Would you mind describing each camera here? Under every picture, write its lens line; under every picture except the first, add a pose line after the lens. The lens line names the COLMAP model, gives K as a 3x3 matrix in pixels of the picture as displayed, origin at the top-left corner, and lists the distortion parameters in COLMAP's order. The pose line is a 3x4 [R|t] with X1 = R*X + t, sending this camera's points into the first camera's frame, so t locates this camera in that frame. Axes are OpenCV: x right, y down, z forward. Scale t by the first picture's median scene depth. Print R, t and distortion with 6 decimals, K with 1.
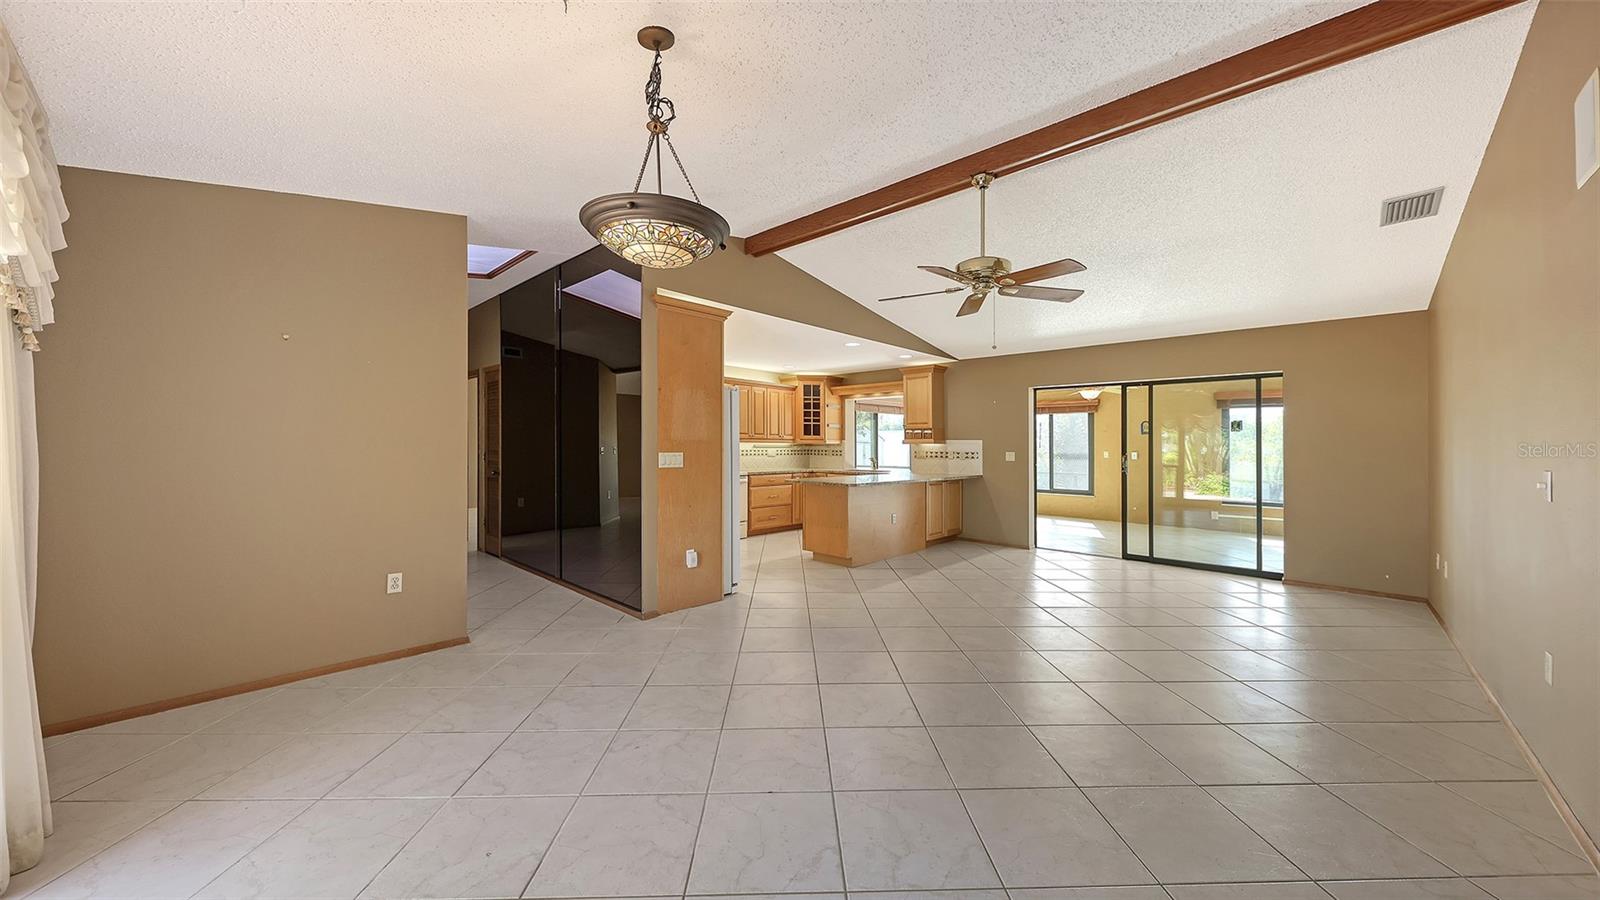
lens RADIAL K [[555.3, 0, 810.3], [0, 555.3, 446.9], [0, 0, 1]] dist [0.001548, -0.000332]
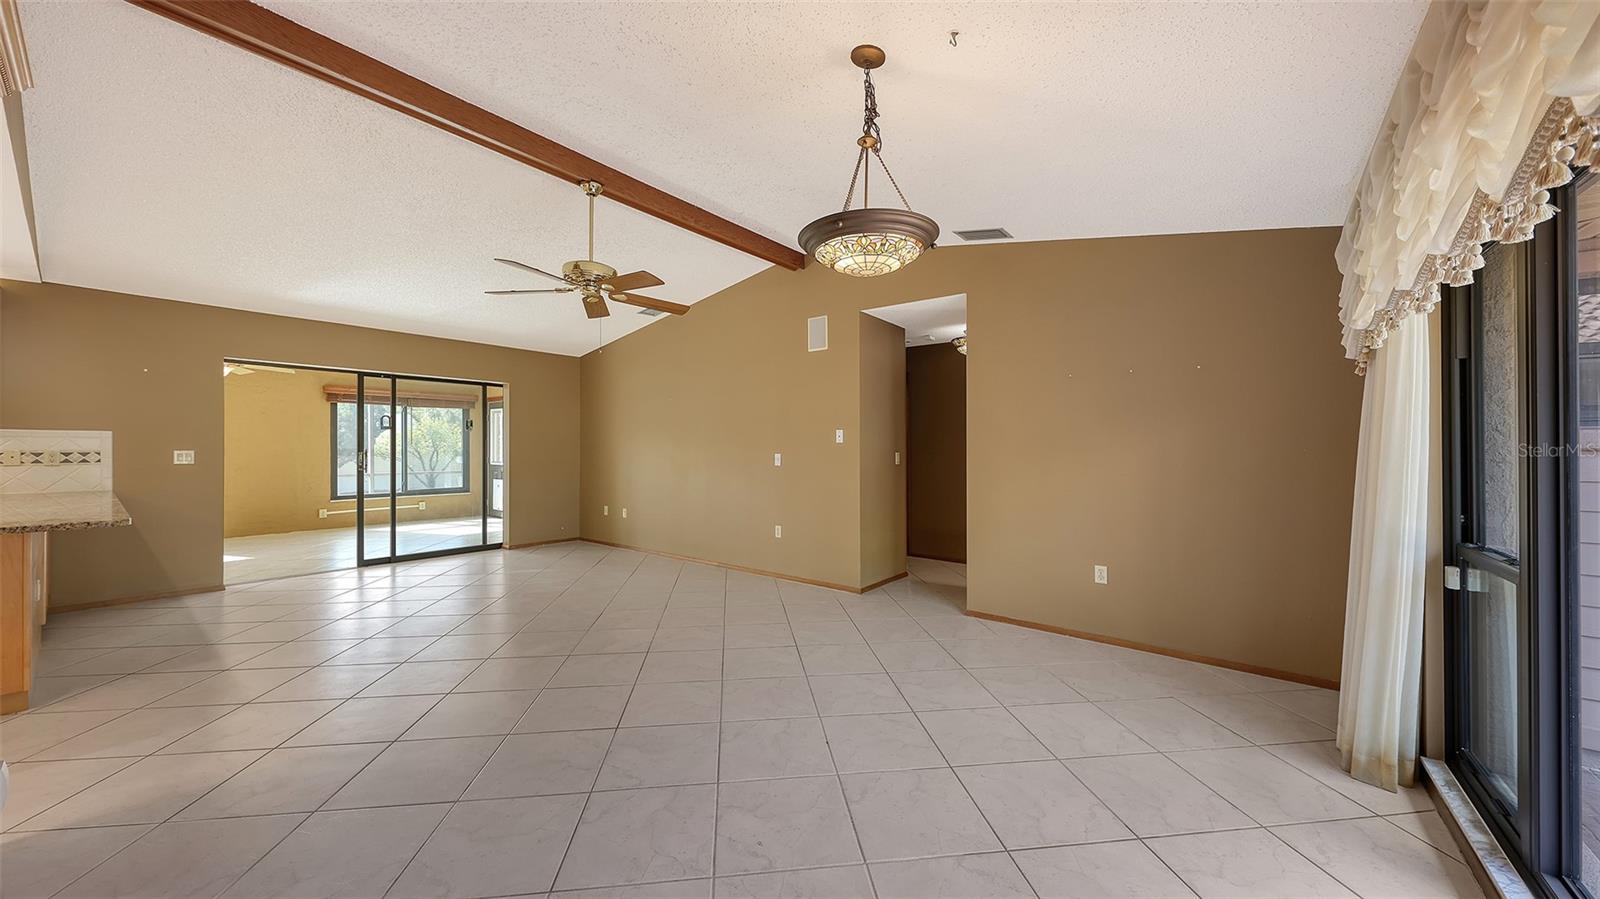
lens RADIAL K [[555.3, 0, 800.4], [0, 555.3, 436.2], [0, 0, 1]] dist [0.001548, -0.000332]
pose [[-0.106721, 0.008425, 0.994253, -0.477279], [-0.004155, 0.999952, -0.008920, -0.005971], [-0.994280, -0.005083, -0.106681, 0.455313]]
